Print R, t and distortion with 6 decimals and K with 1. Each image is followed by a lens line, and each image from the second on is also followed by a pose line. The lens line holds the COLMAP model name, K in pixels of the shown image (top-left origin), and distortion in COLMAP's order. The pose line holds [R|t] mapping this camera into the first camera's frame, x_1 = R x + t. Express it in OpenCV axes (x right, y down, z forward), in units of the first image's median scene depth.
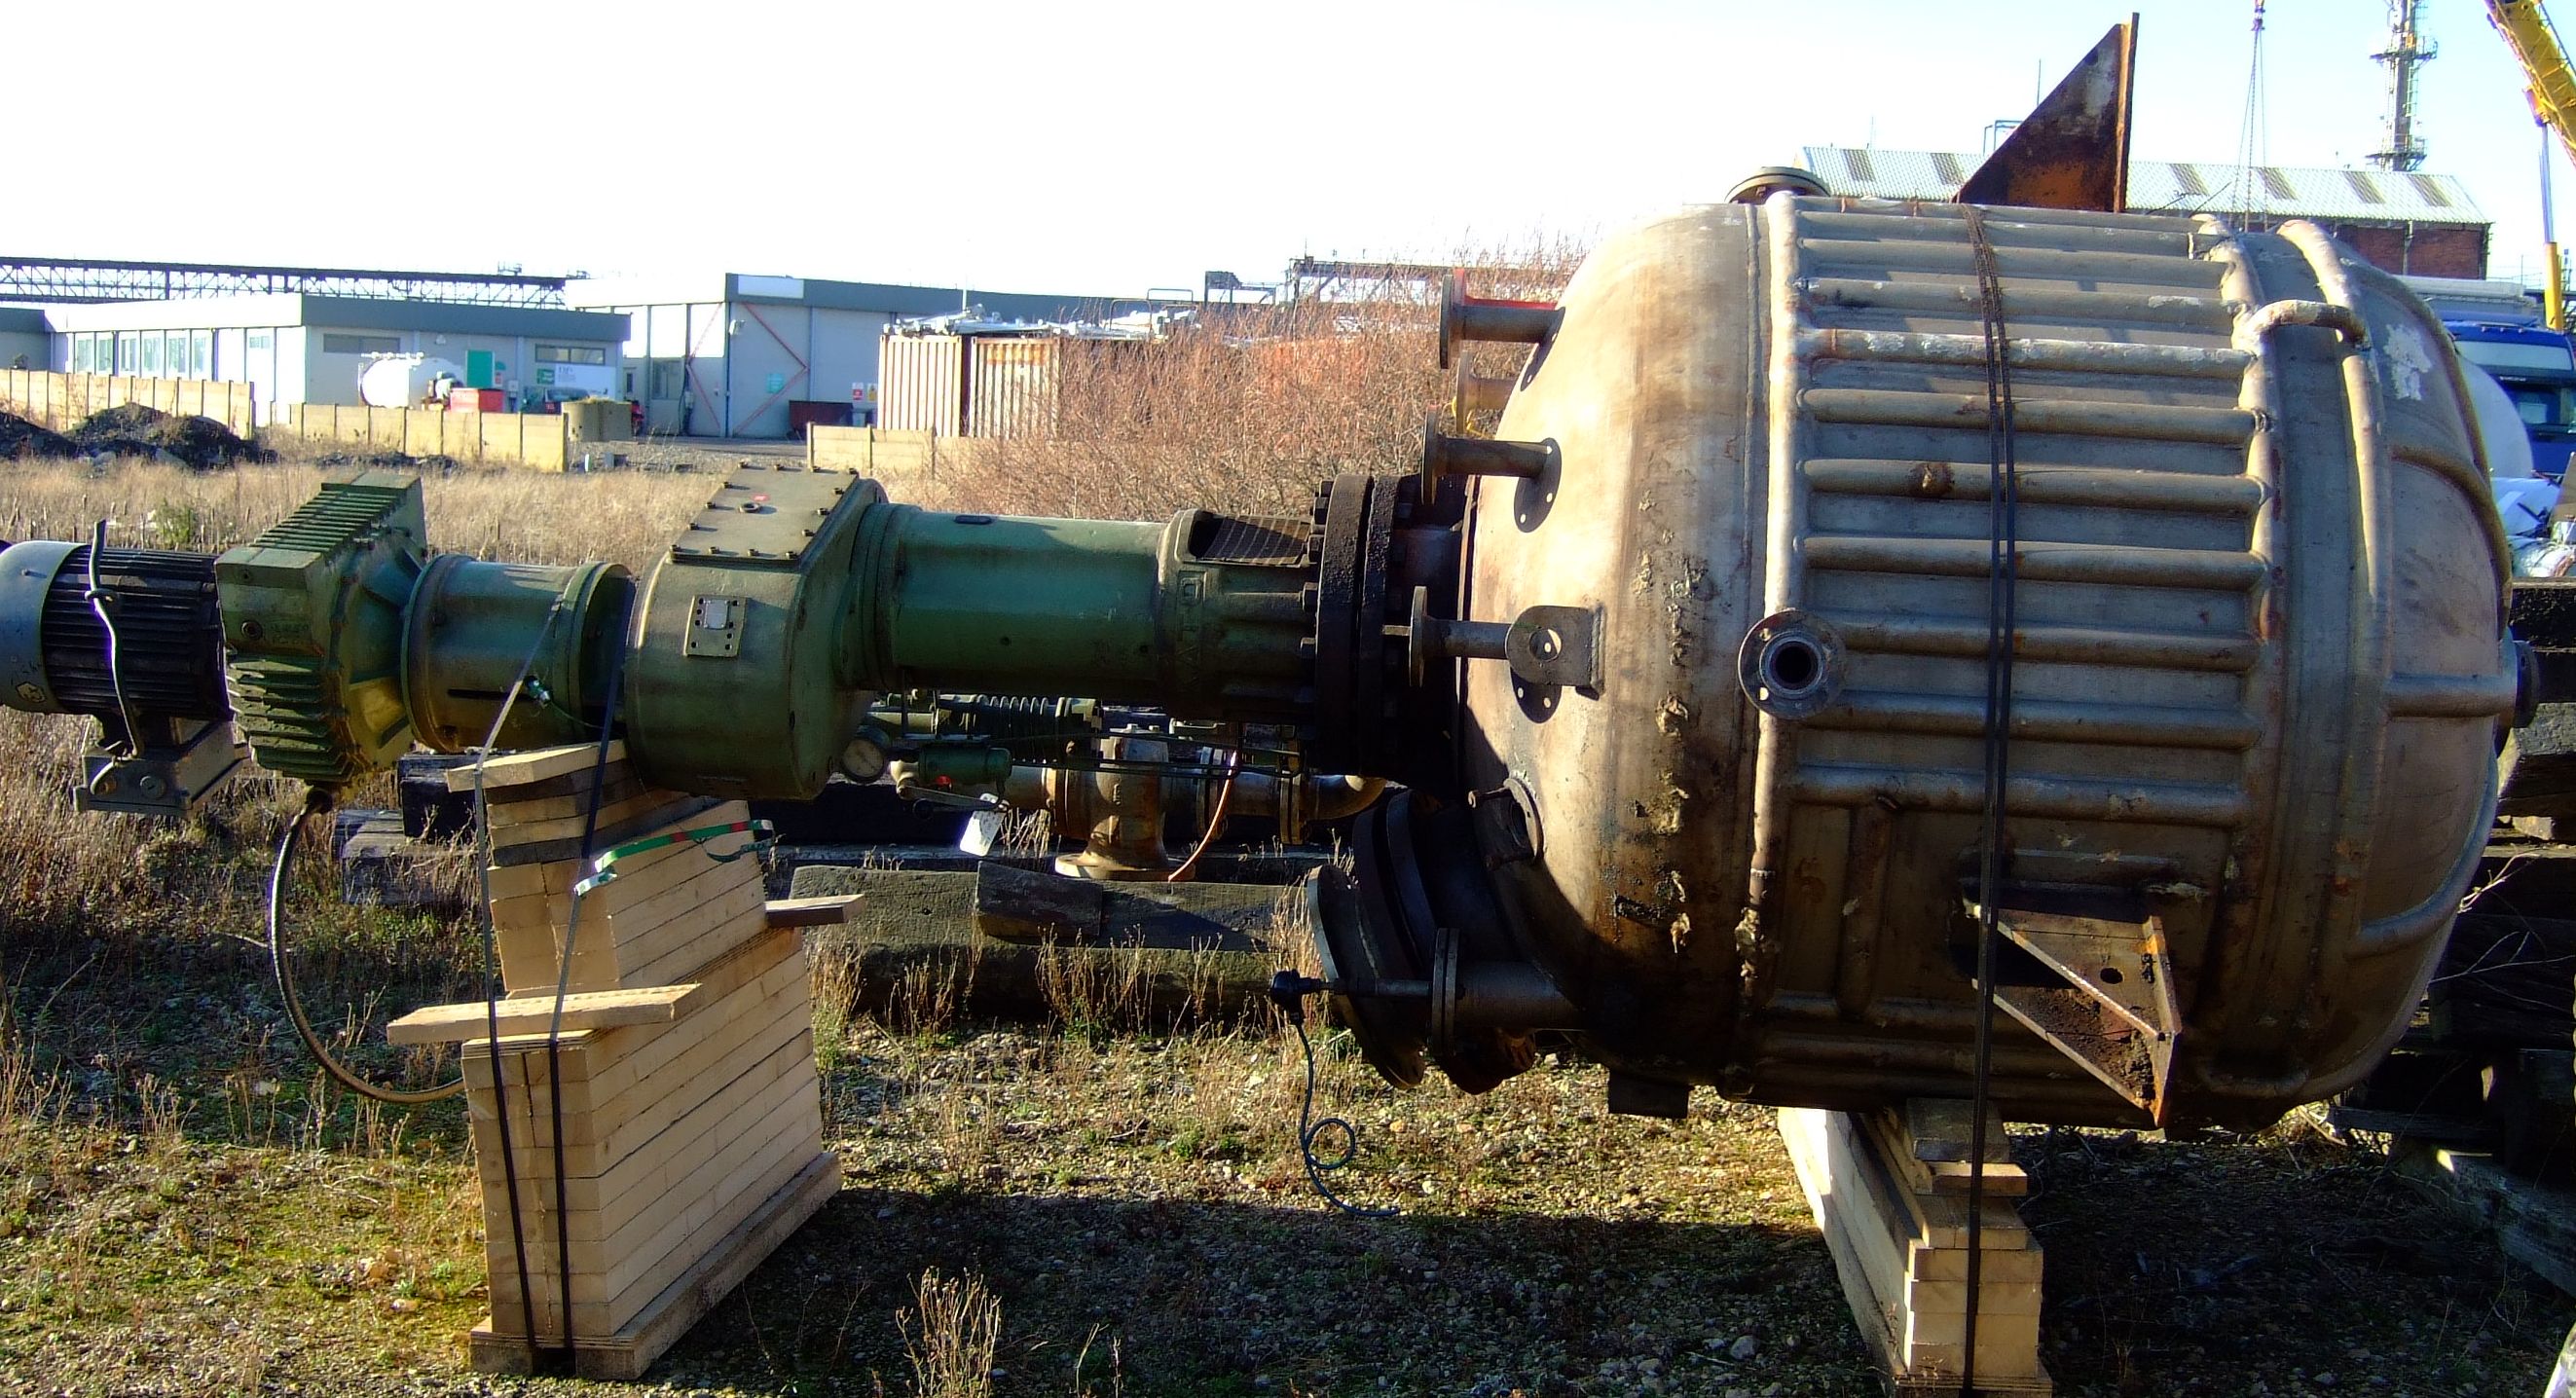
lens RADIAL K [[2866.2, 0, 1288.0], [0, 2866.2, 699.0], [0, 0, 1]] dist [-0.043157, 0.031963]
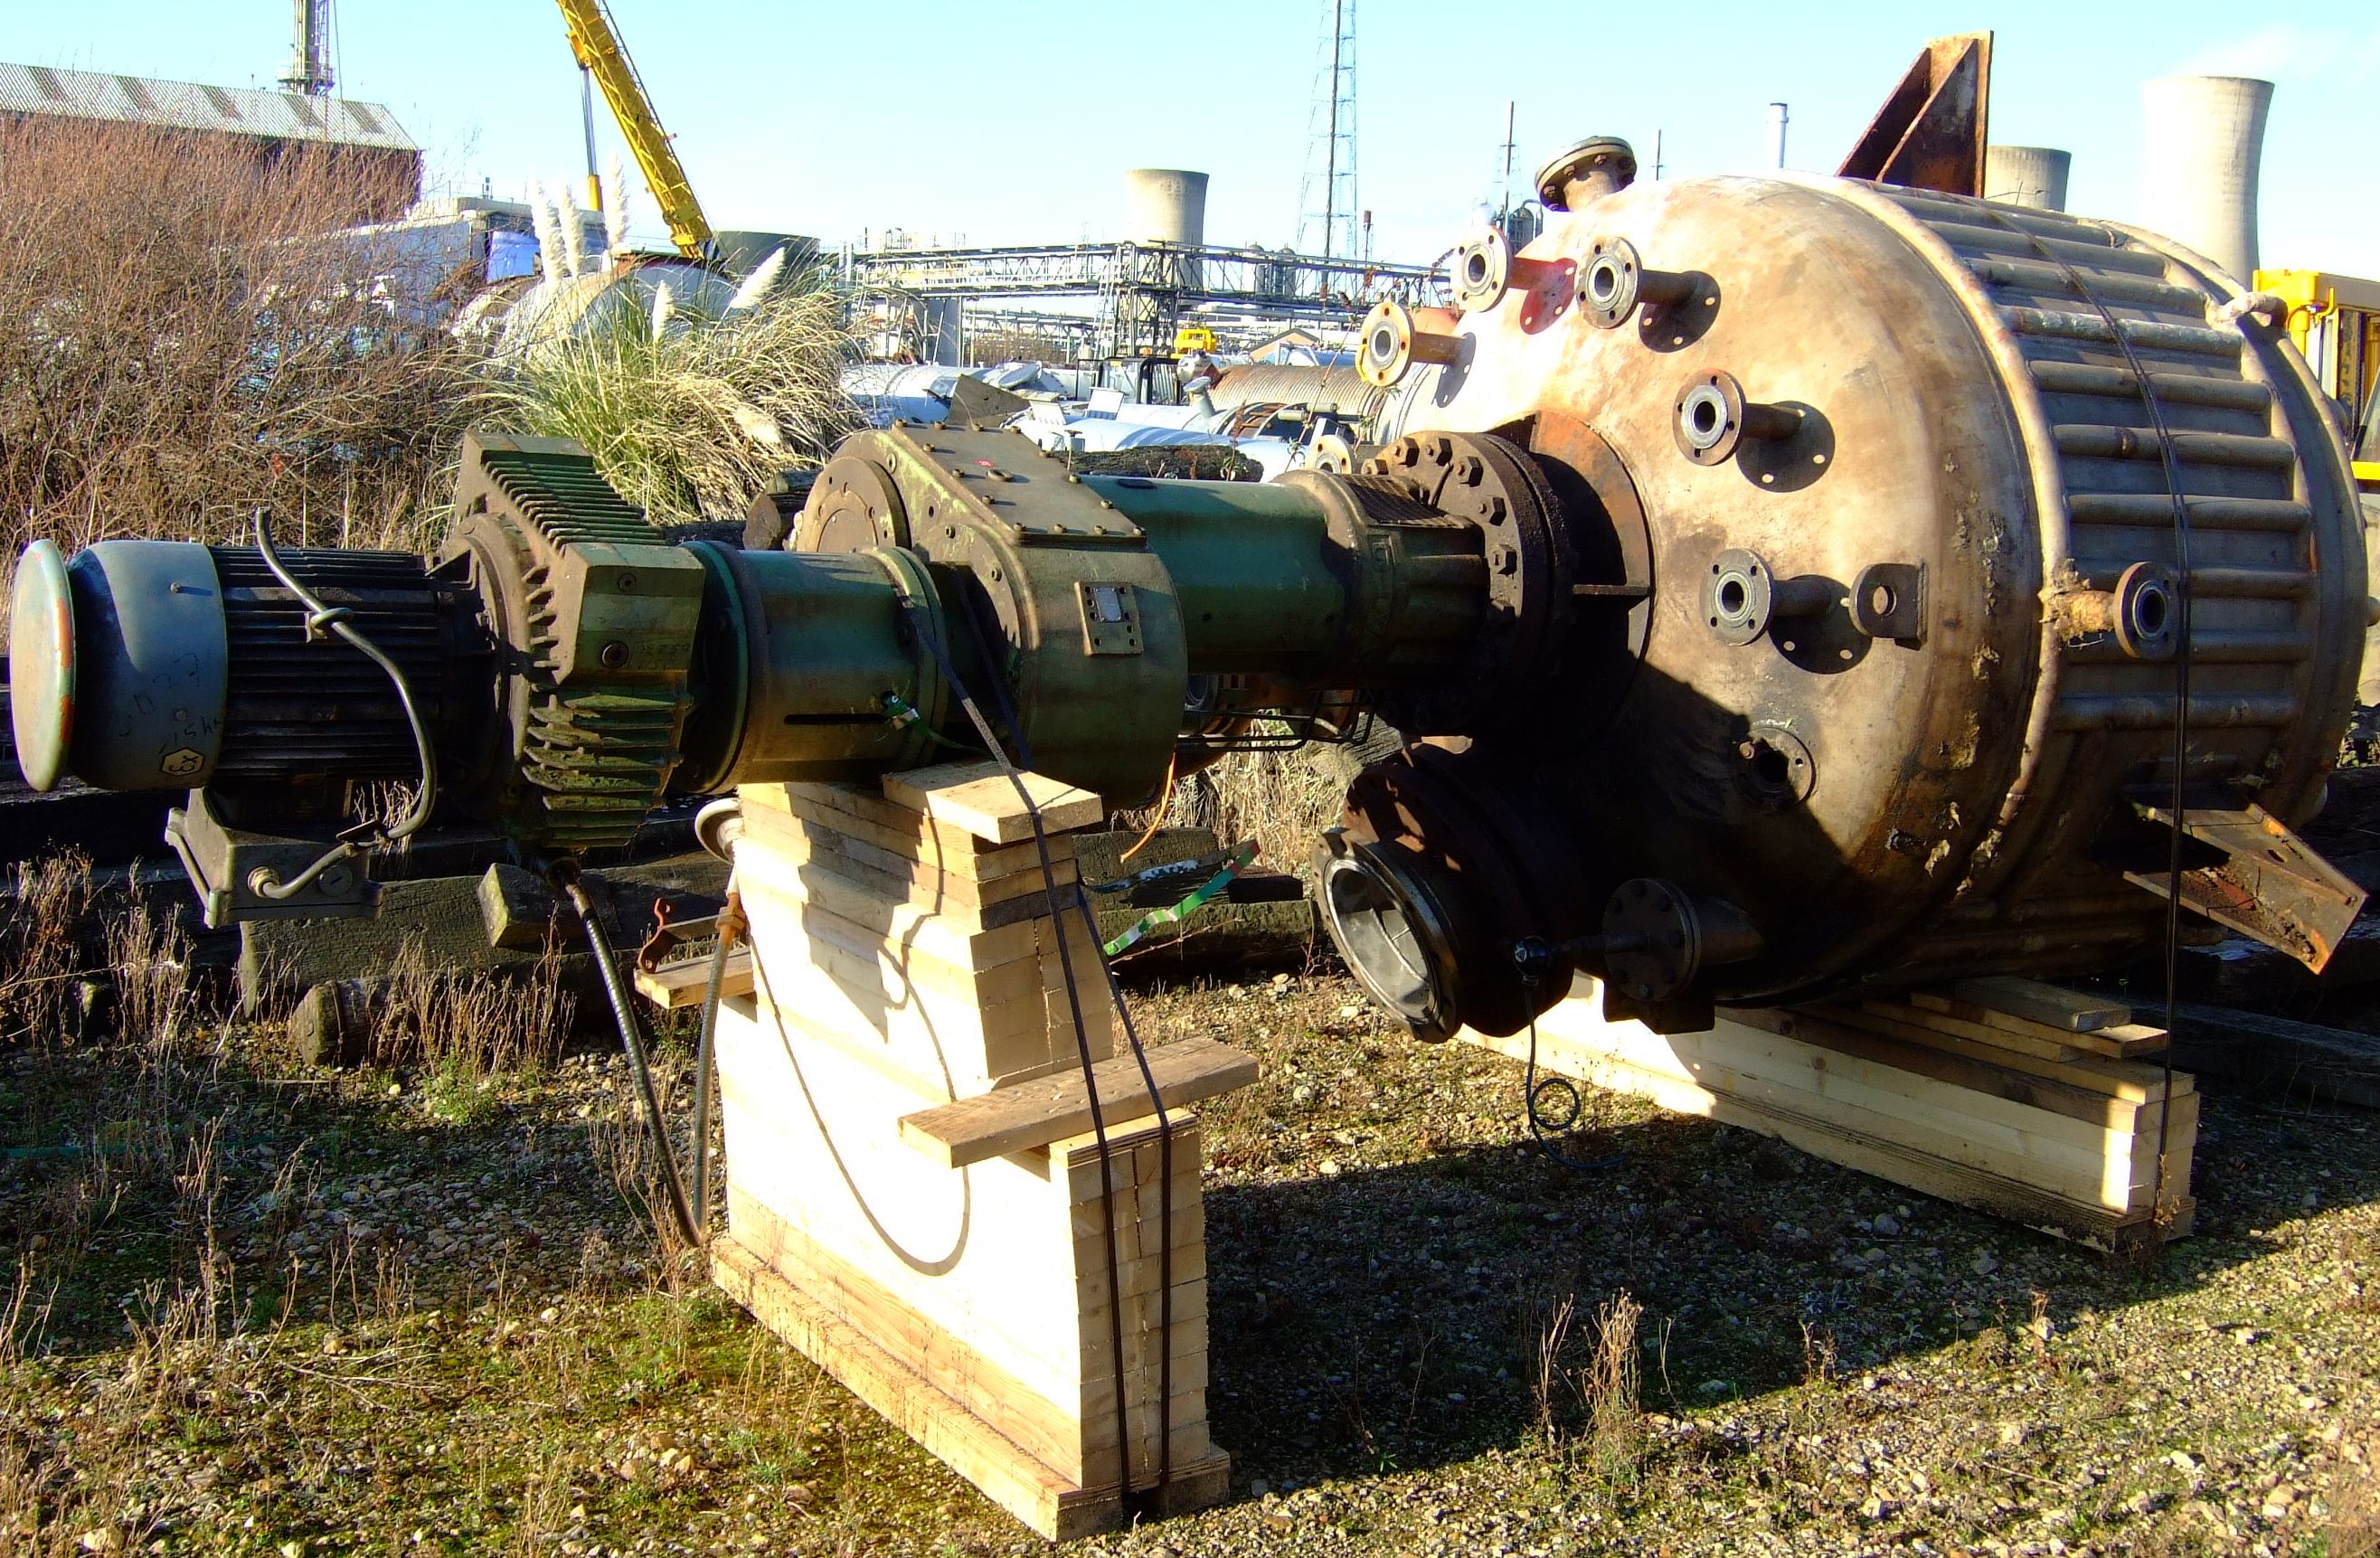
lens RADIAL K [[2679.5, 0, 1188.5], [0, 2679.5, 723.7], [0, 0, 1]] dist [-0.023823, -0.003692]
pose [[0.781248, -0.072572, 0.619988, -0.641131], [0.041616, 0.997064, 0.064270, -0.042092], [-0.622832, -0.024410, 0.781975, 0.340725]]
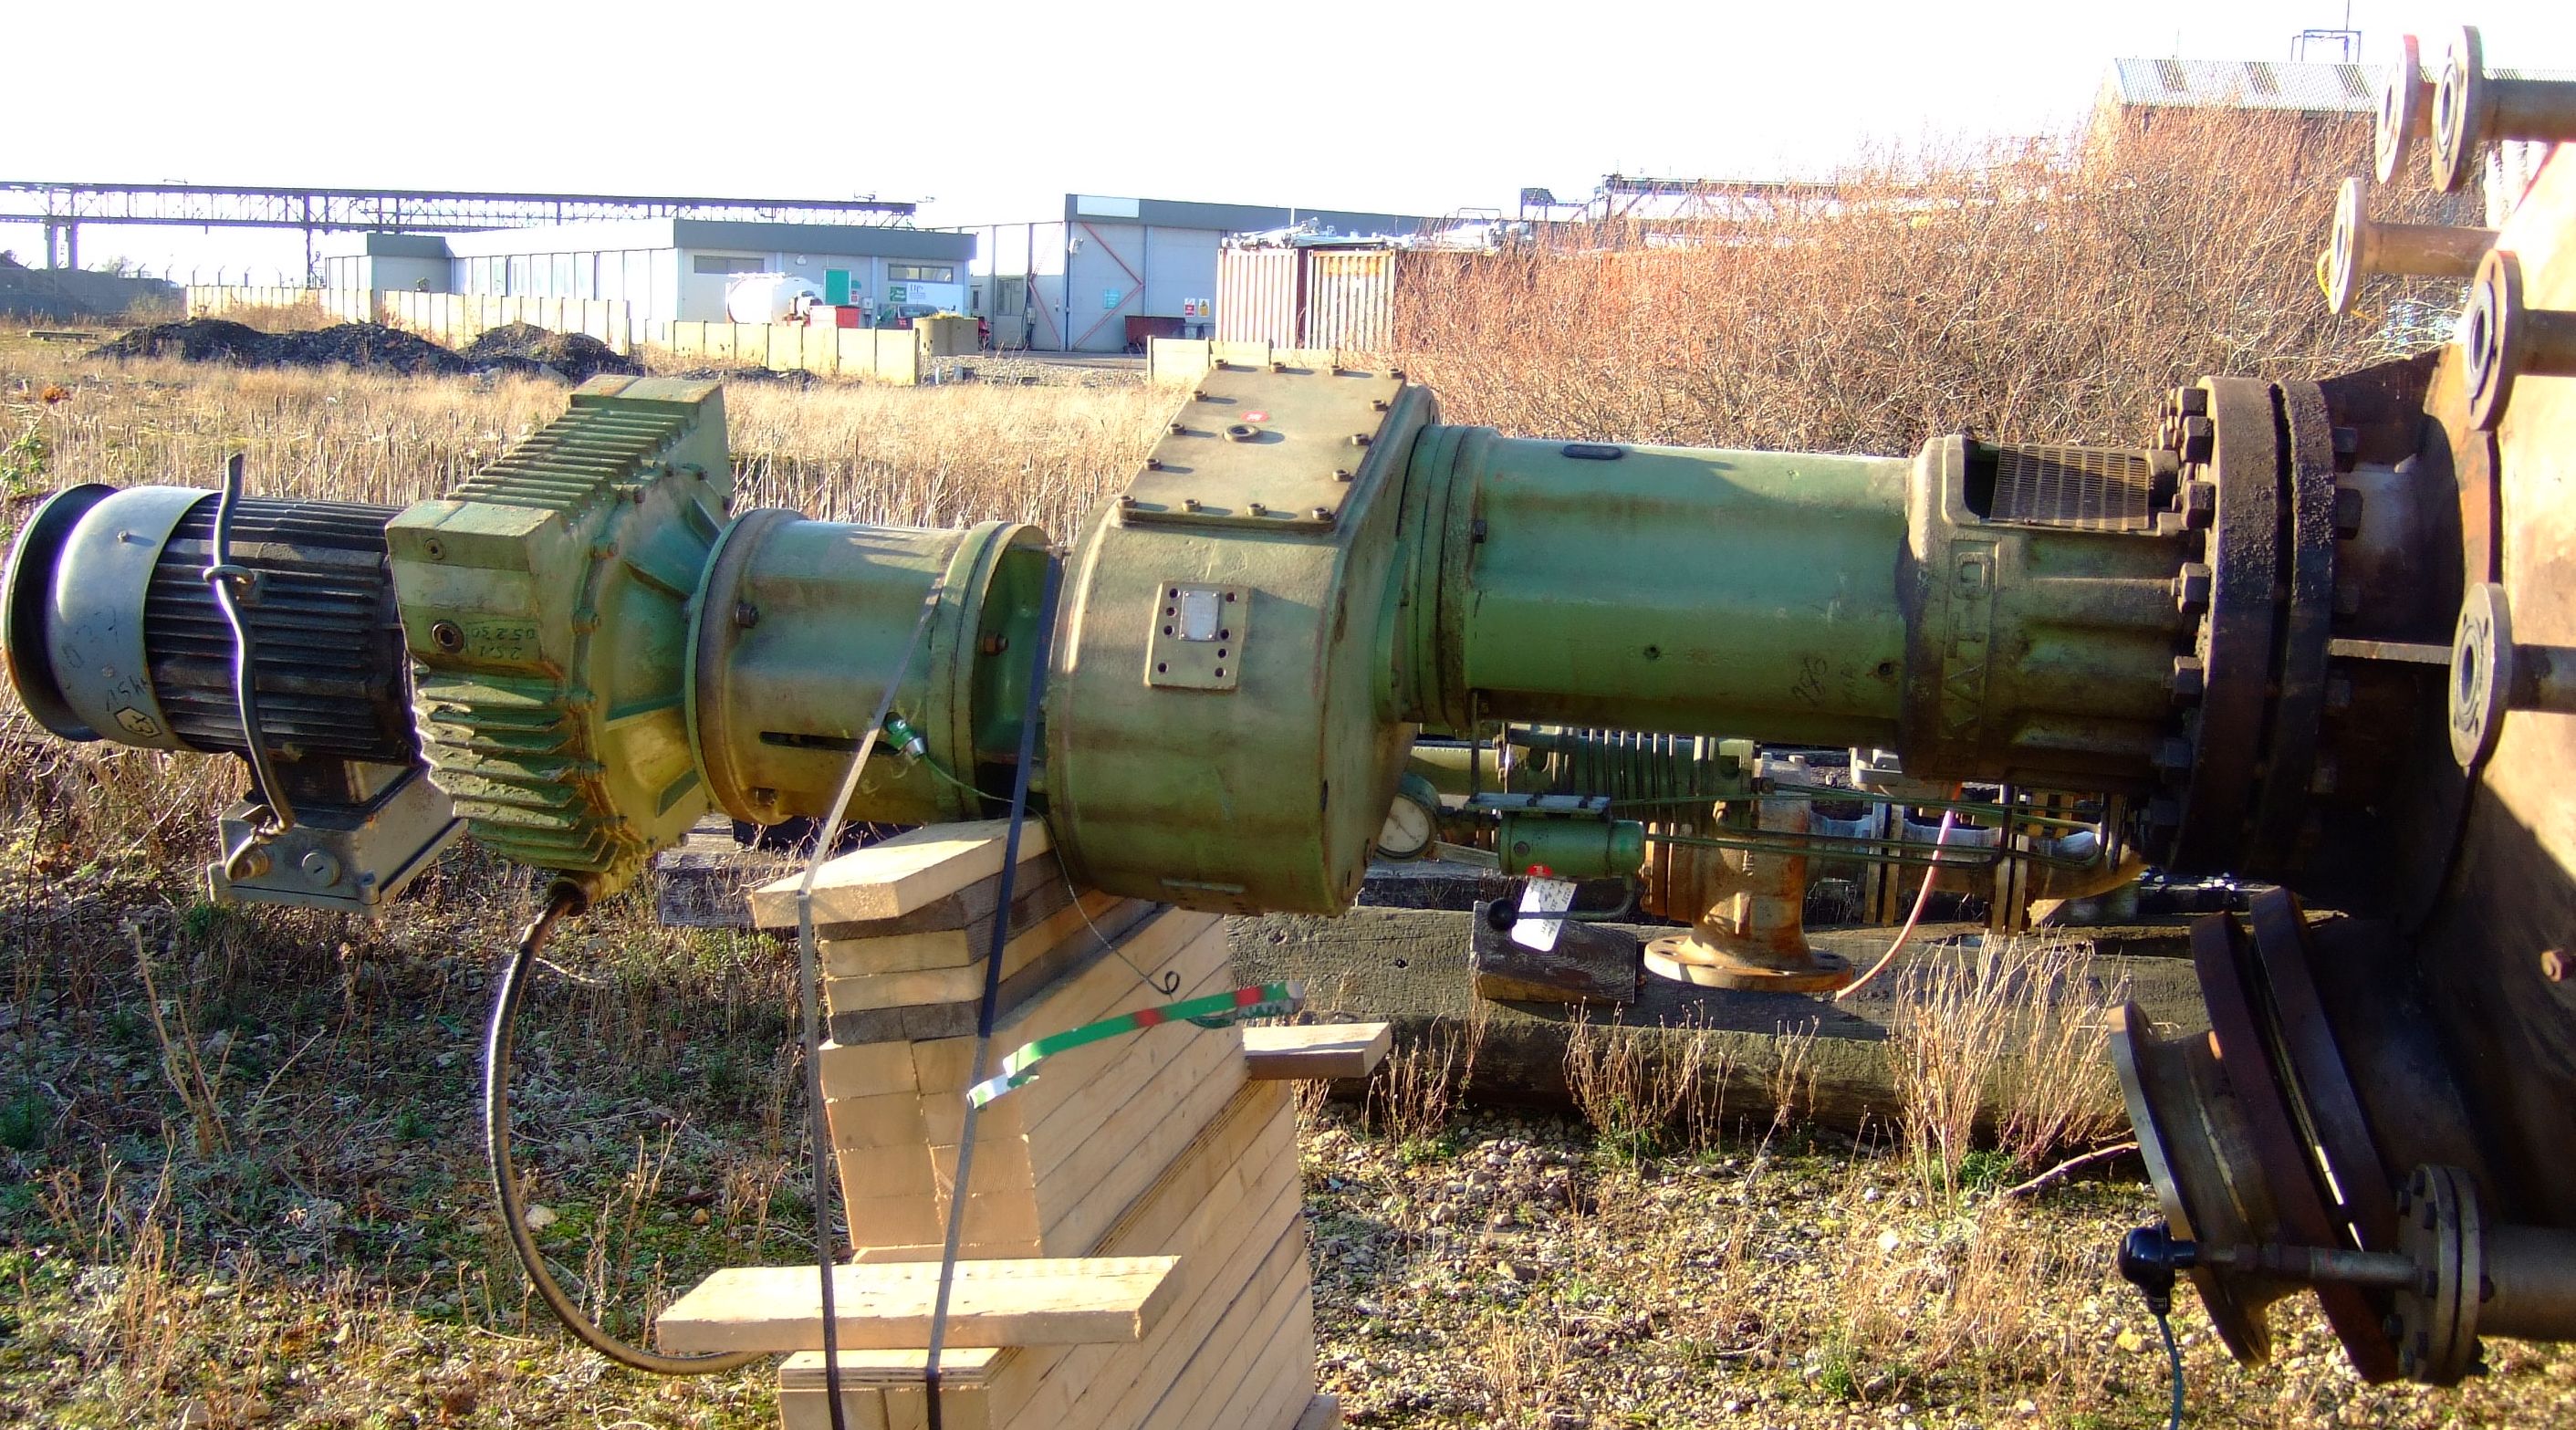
lens RADIAL K [[2701.8, 0, 1234.0], [0, 2701.8, 778.7], [0, 0, 1]] dist [-0.046447, 0.018980]
pose [[0.991468, 0.015380, -0.129442, -0.113420], [-0.006776, 0.997753, 0.066655, -0.031447], [0.130176, -0.065209, 0.989344, 0.422075]]
